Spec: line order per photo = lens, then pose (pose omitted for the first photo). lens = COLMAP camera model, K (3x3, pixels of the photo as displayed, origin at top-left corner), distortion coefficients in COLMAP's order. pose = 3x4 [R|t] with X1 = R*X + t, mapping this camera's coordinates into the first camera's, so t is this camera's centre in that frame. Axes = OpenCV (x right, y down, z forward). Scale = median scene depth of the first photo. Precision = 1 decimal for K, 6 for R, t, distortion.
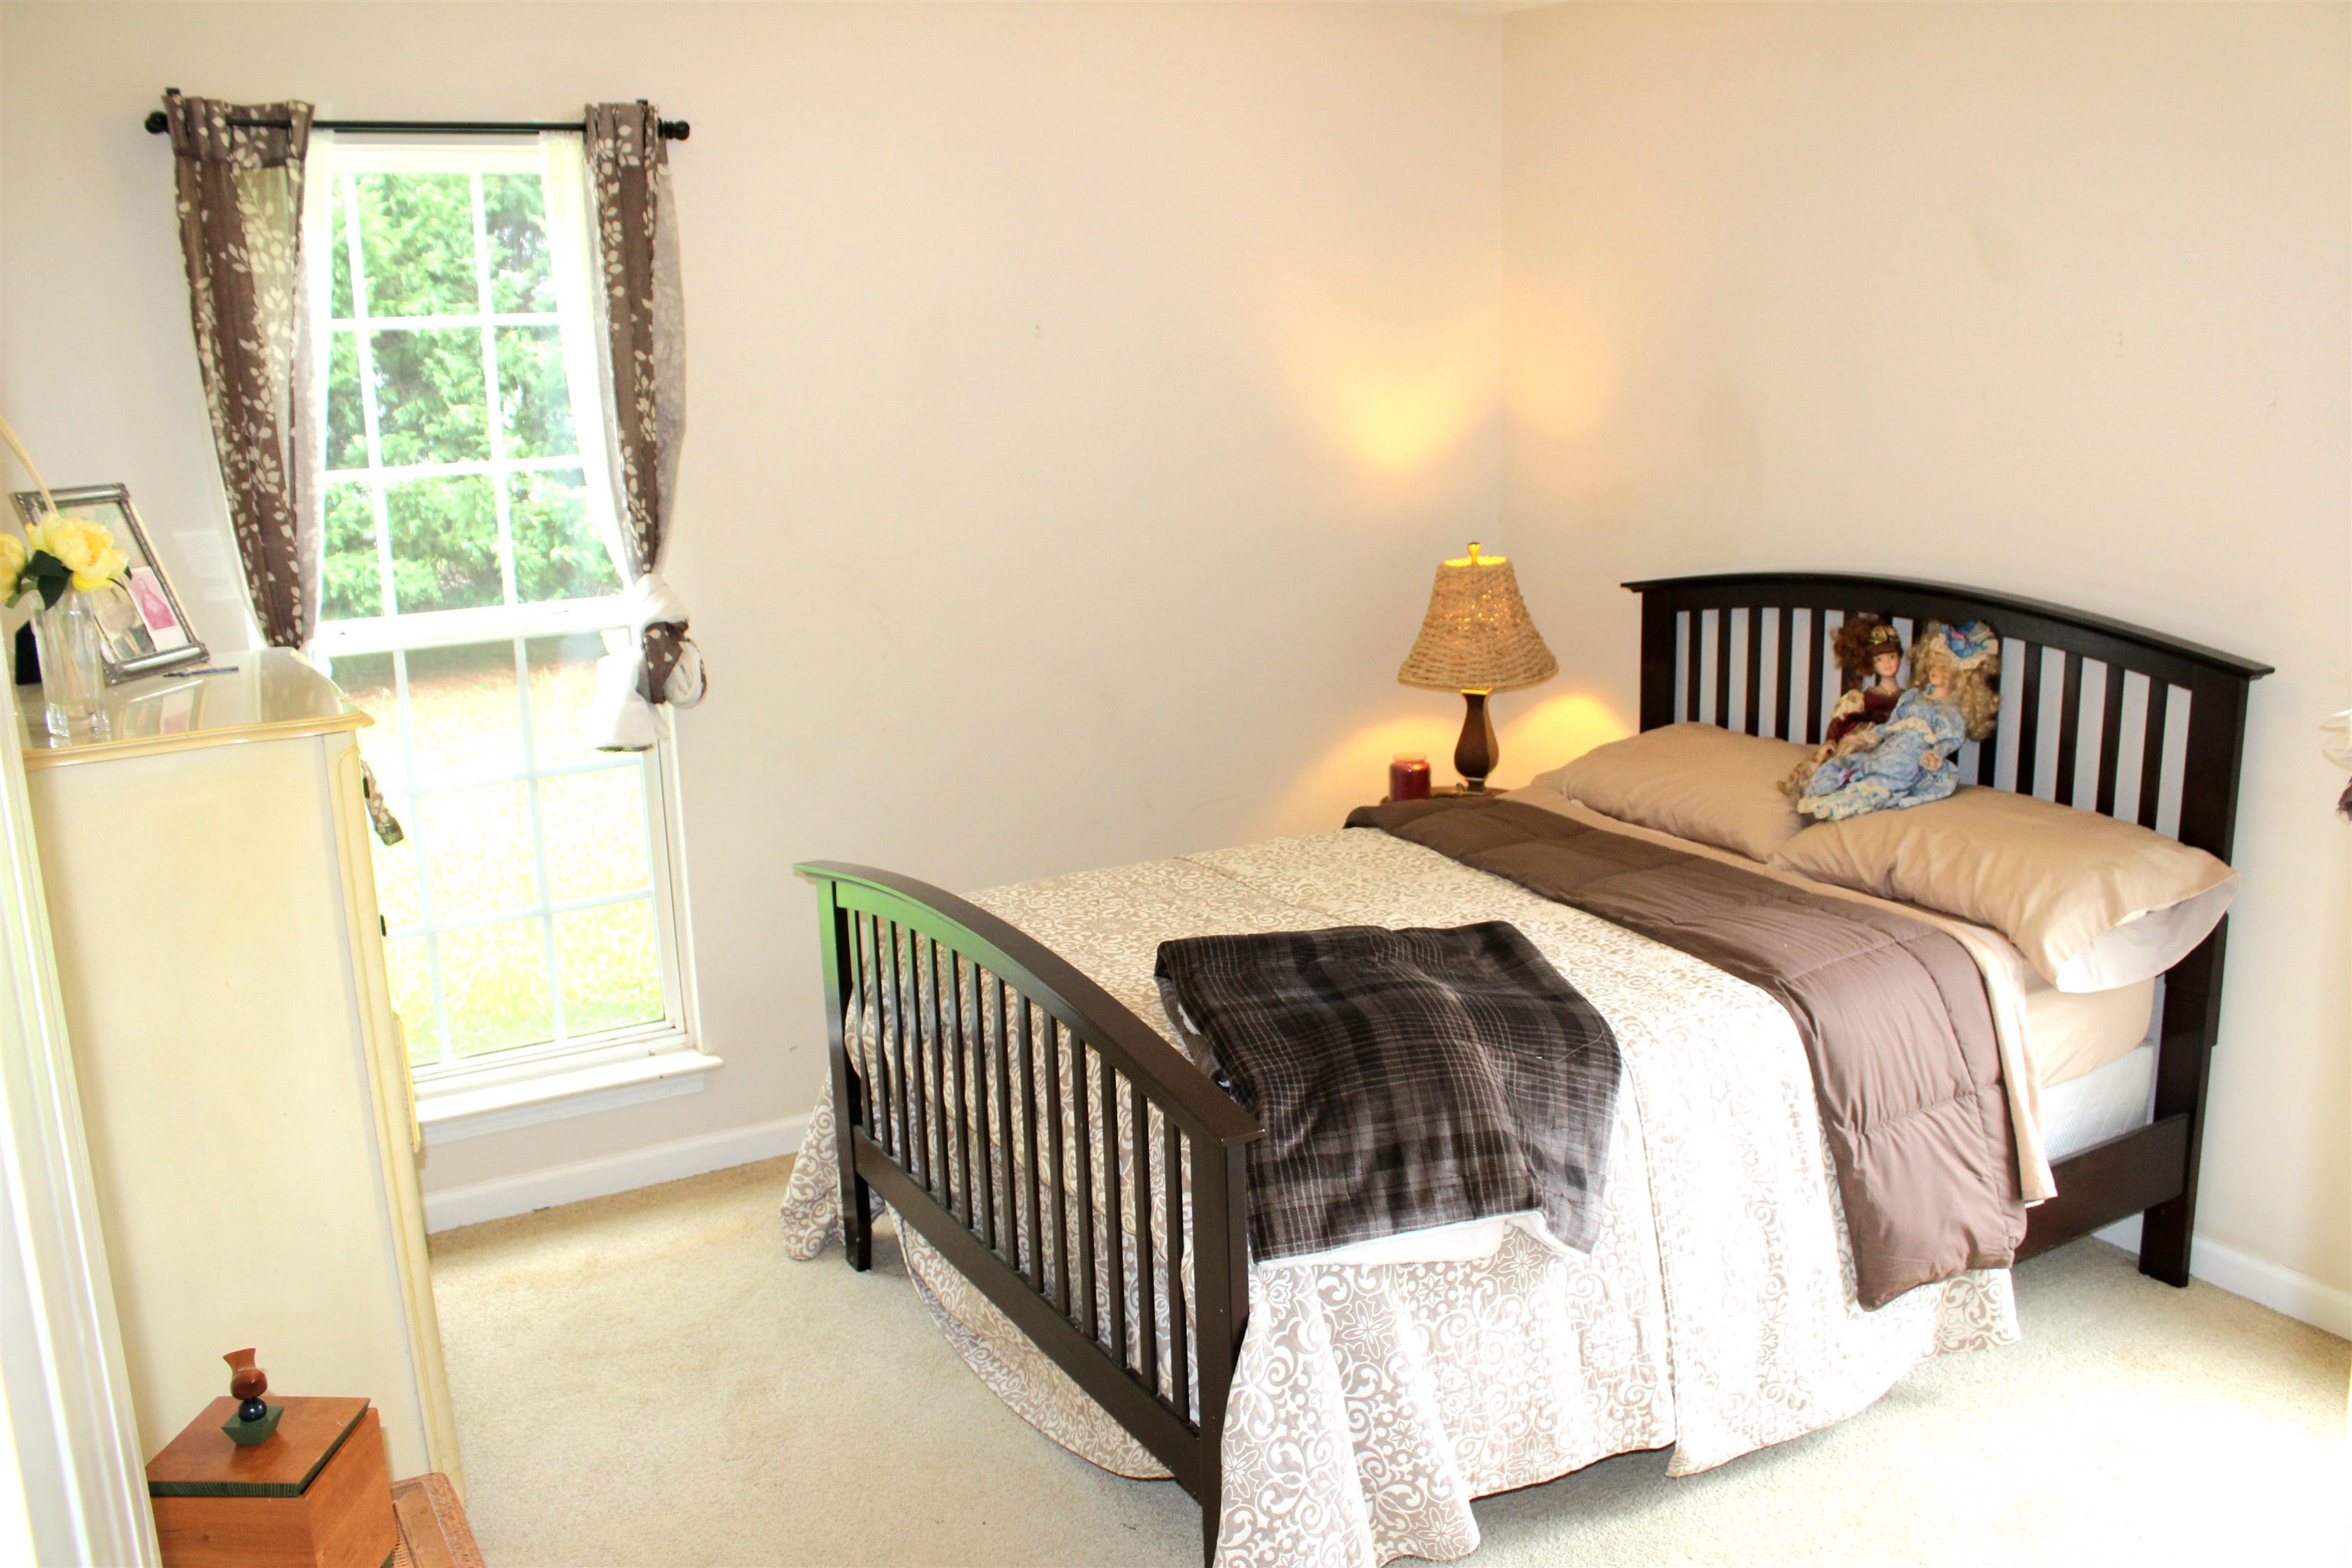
lens RADIAL K [[1950.8, 0, 1188.7], [0, 1950.8, 782.6], [0, 0, 1]] dist [-0.157405, 0.160531]
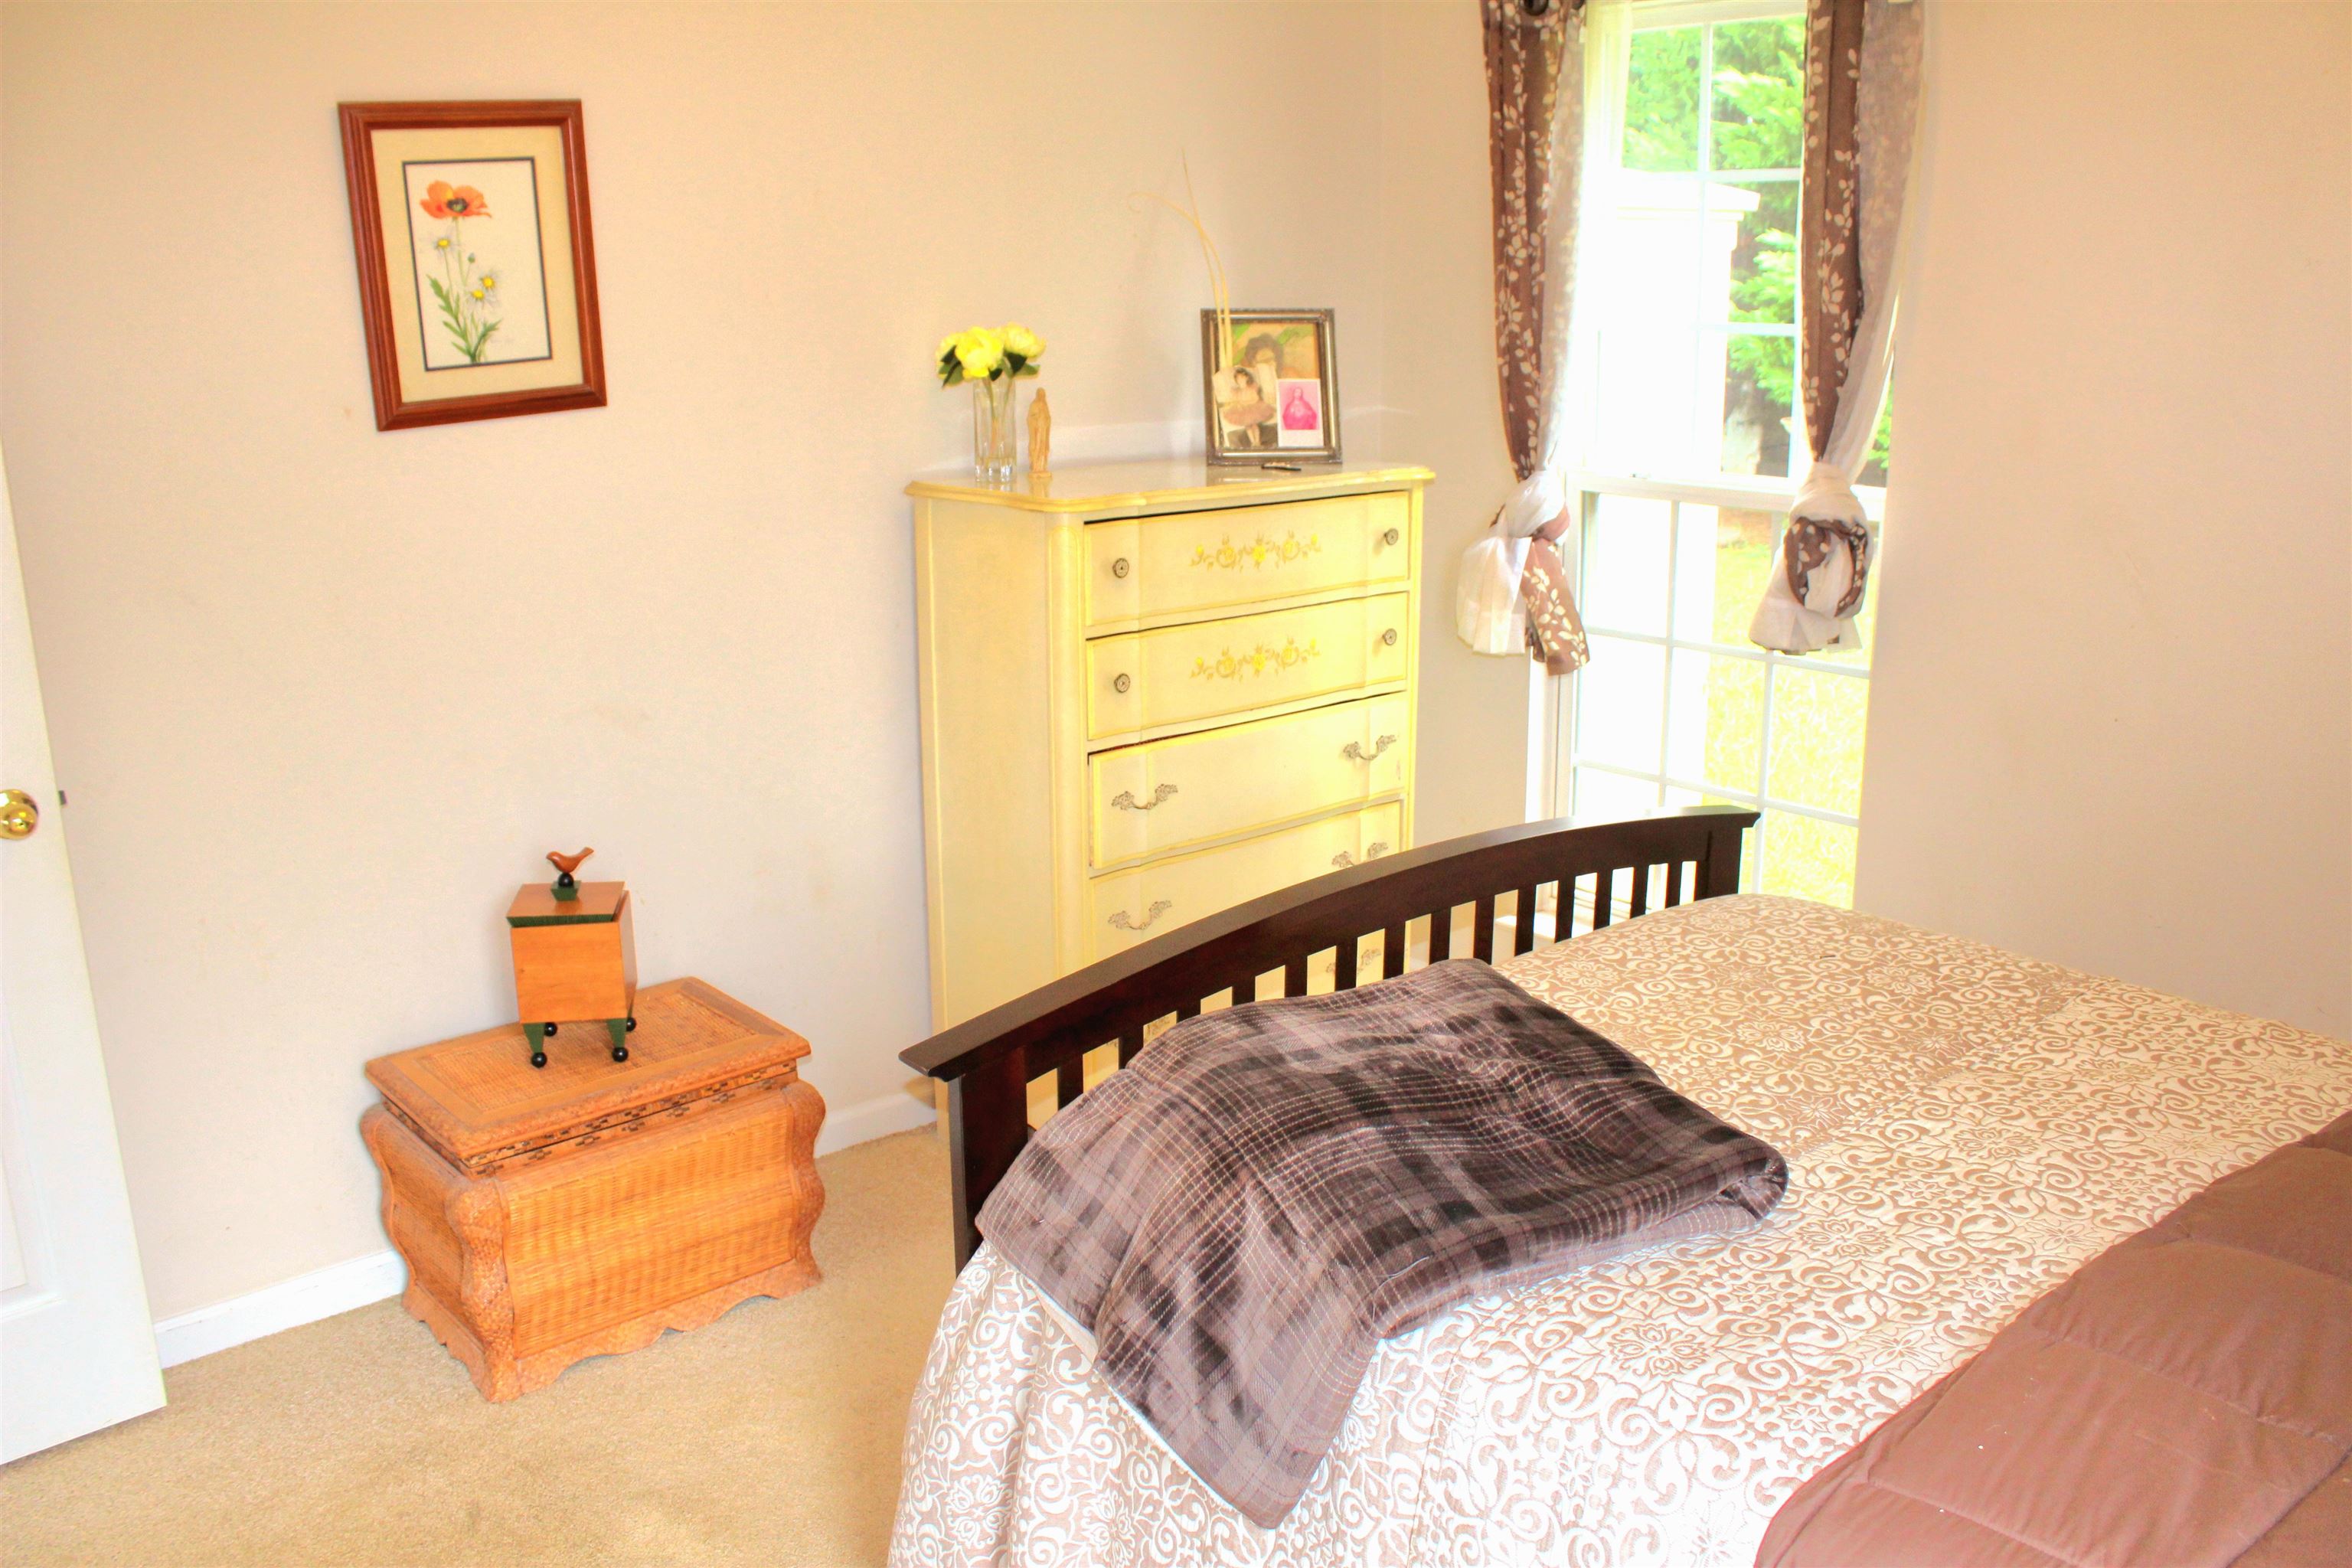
lens RADIAL K [[1950.8, 0, 1188.7], [0, 1950.8, 782.6], [0, 0, 1]] dist [-0.157405, 0.160531]
pose [[0.195839, 0.281990, -0.939217, 0.594377], [-0.205109, 0.948358, 0.241967, -0.134681], [0.958946, 0.145255, 0.243564, 0.576889]]
